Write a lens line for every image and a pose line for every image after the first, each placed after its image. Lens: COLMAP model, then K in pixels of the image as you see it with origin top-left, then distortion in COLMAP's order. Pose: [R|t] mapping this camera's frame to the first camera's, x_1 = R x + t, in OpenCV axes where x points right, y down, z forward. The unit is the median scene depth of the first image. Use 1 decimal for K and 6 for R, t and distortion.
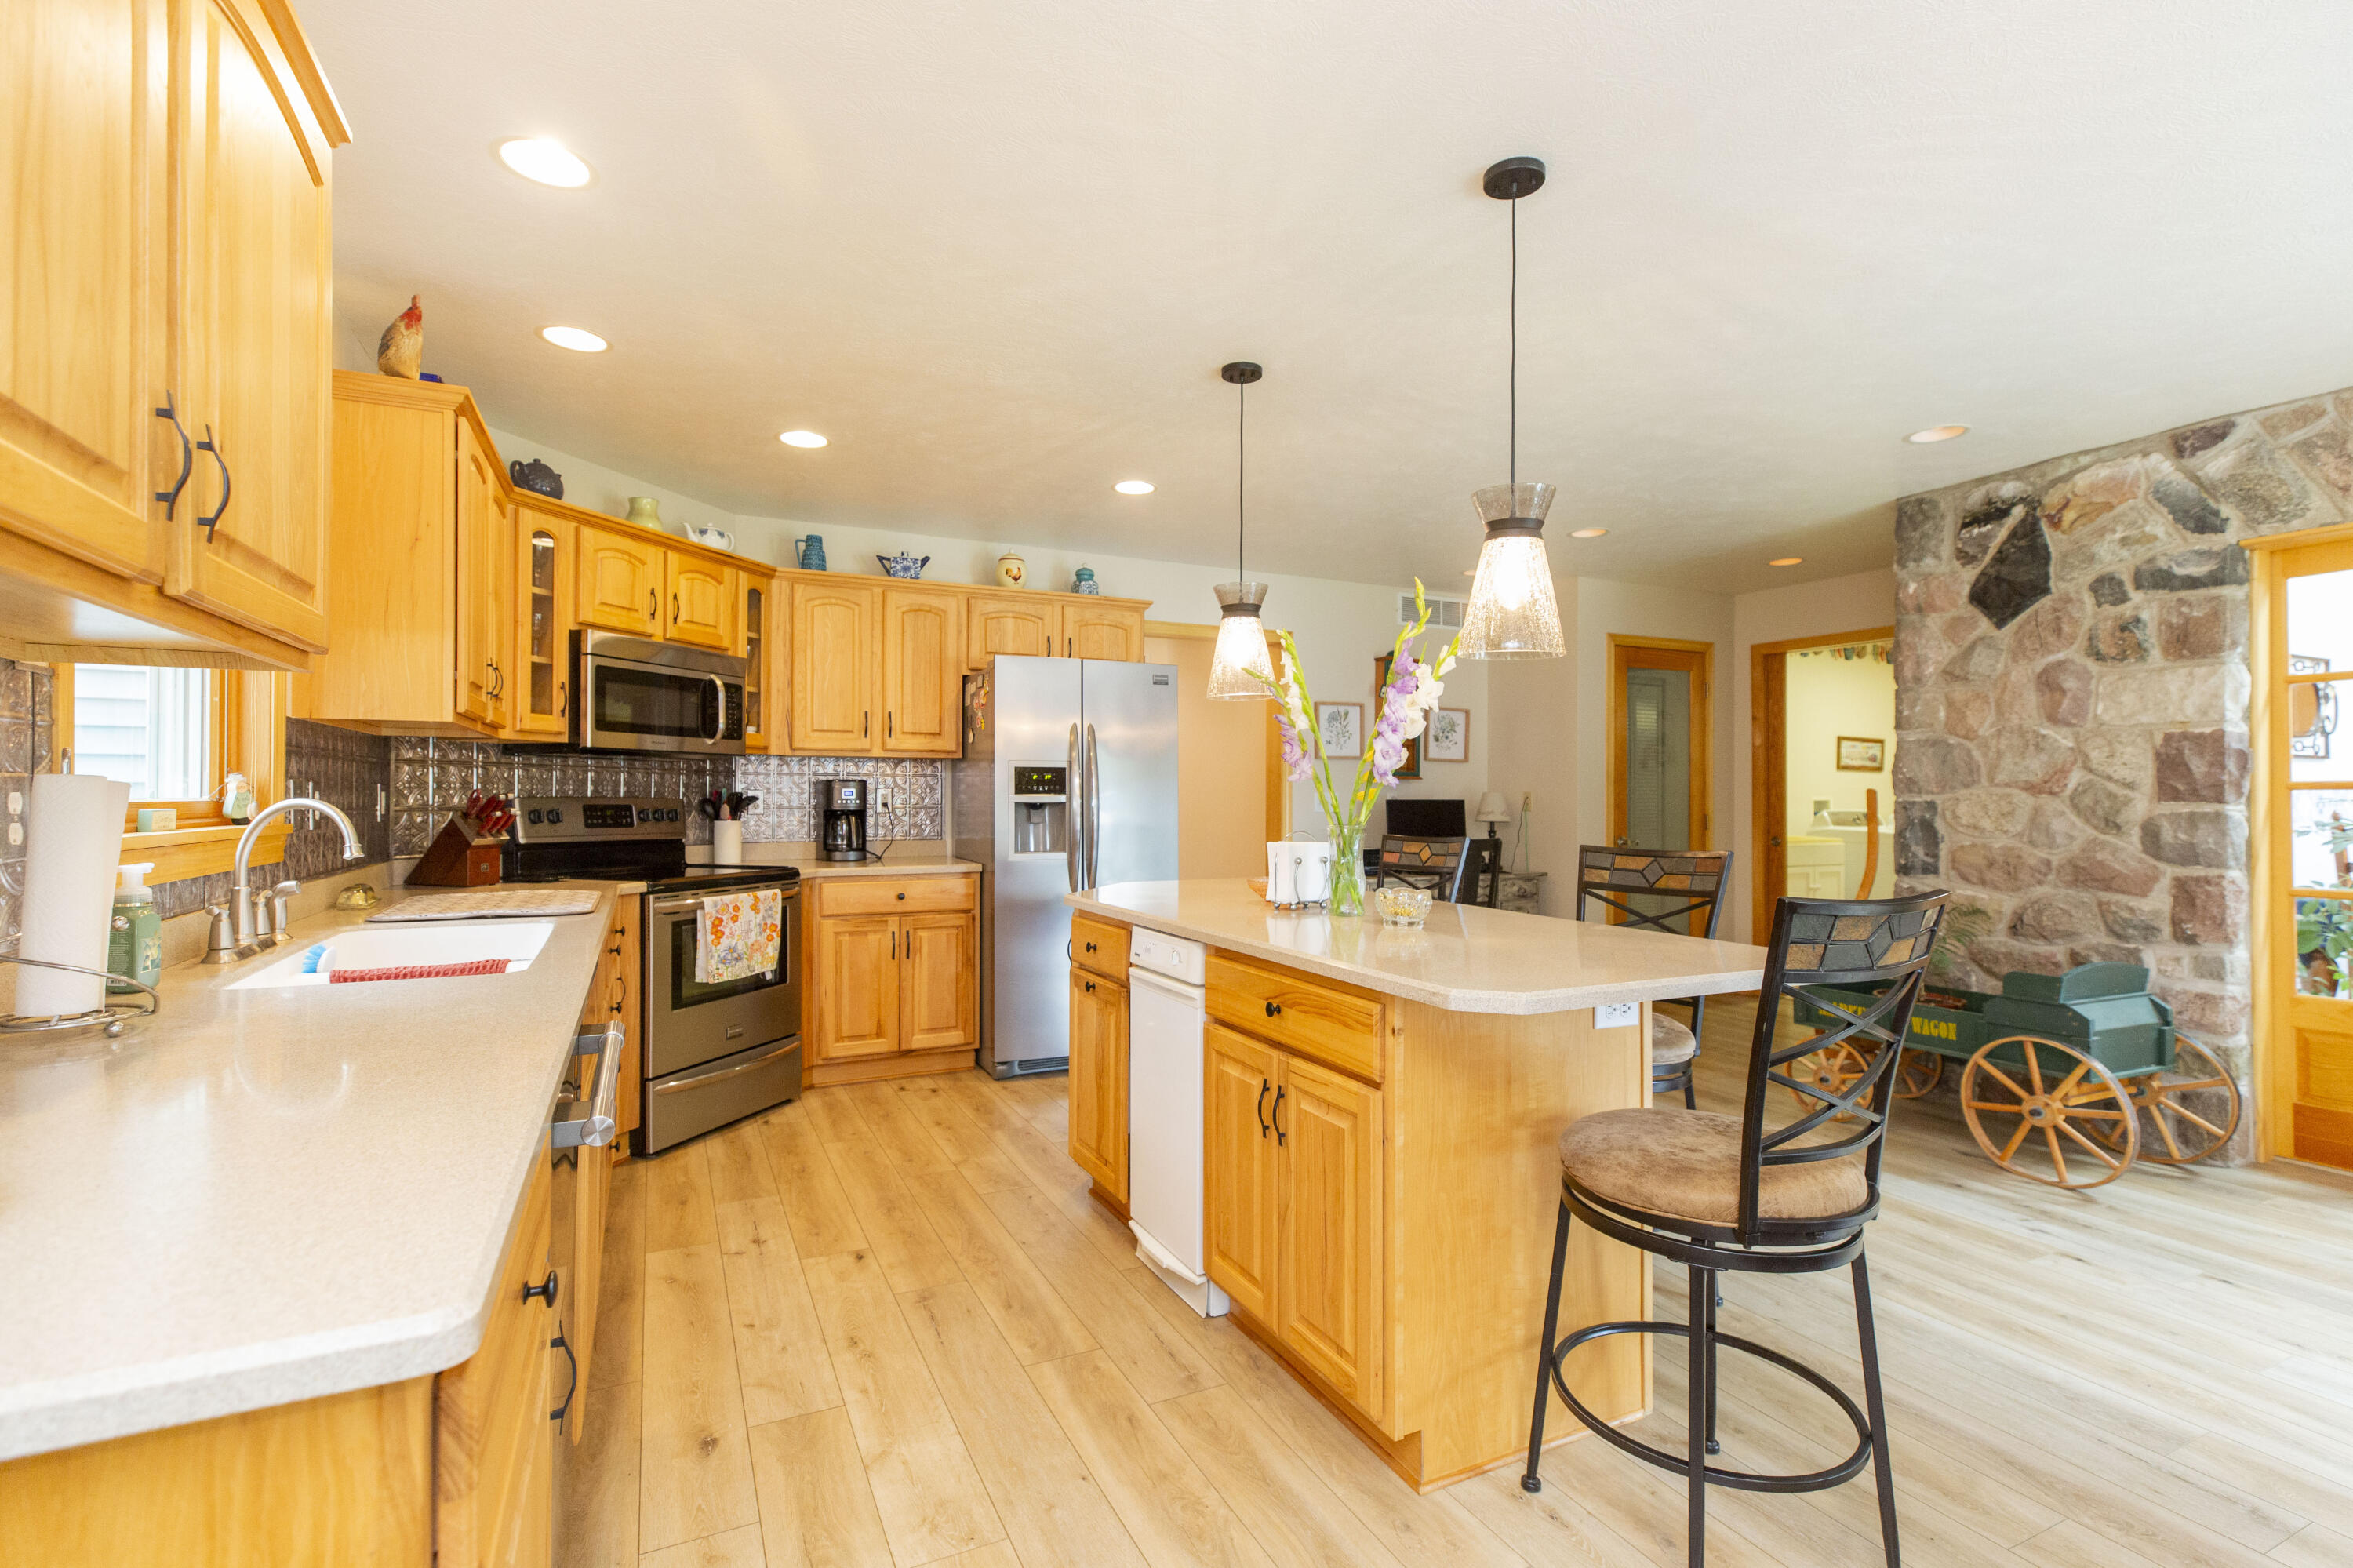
lens RADIAL K [[1059.0, 0, 1176.8], [0, 1059.0, 792.8], [0, 0, 1]] dist [0.003413, 0.000605]
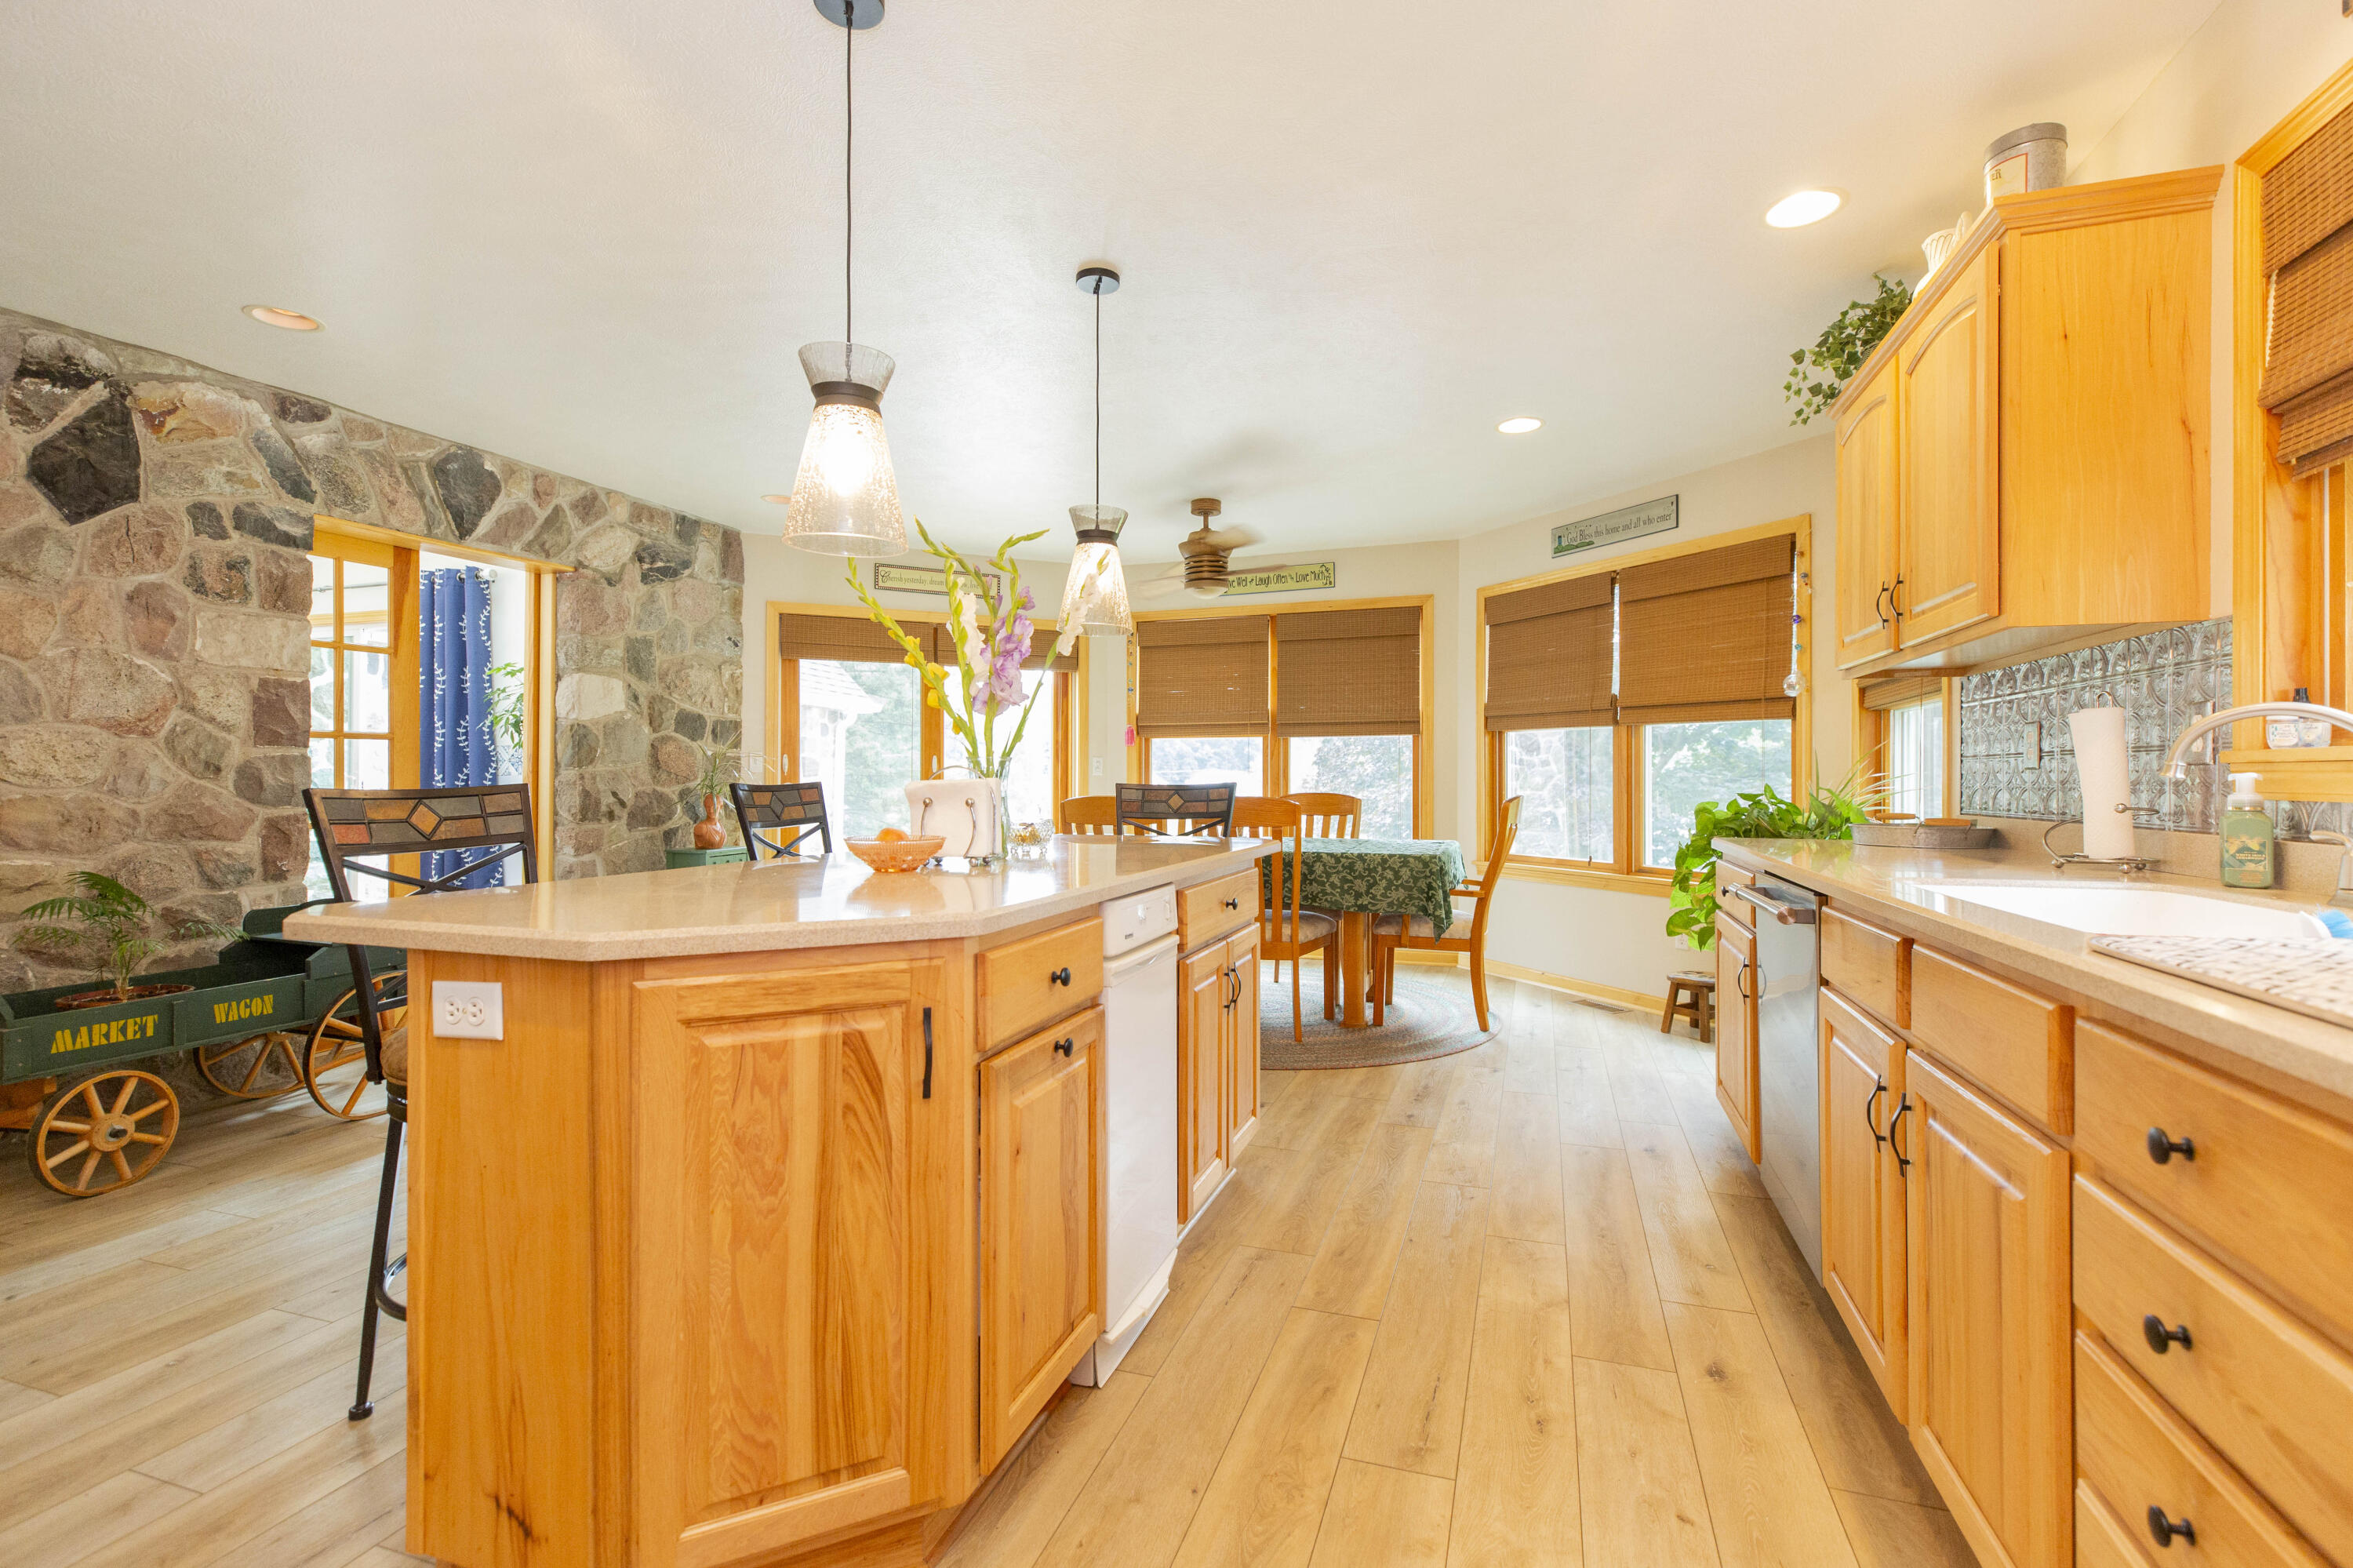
lens RADIAL K [[1059.0, 0, 1177.0], [0, 1059.0, 777.6], [0, 0, 1]] dist [0.003413, 0.000605]
pose [[-0.704525, -0.005193, 0.709660, -0.402854], [-0.006062, 0.999981, 0.001299, 0.031390], [-0.709653, -0.003387, -0.704543, 1.052828]]
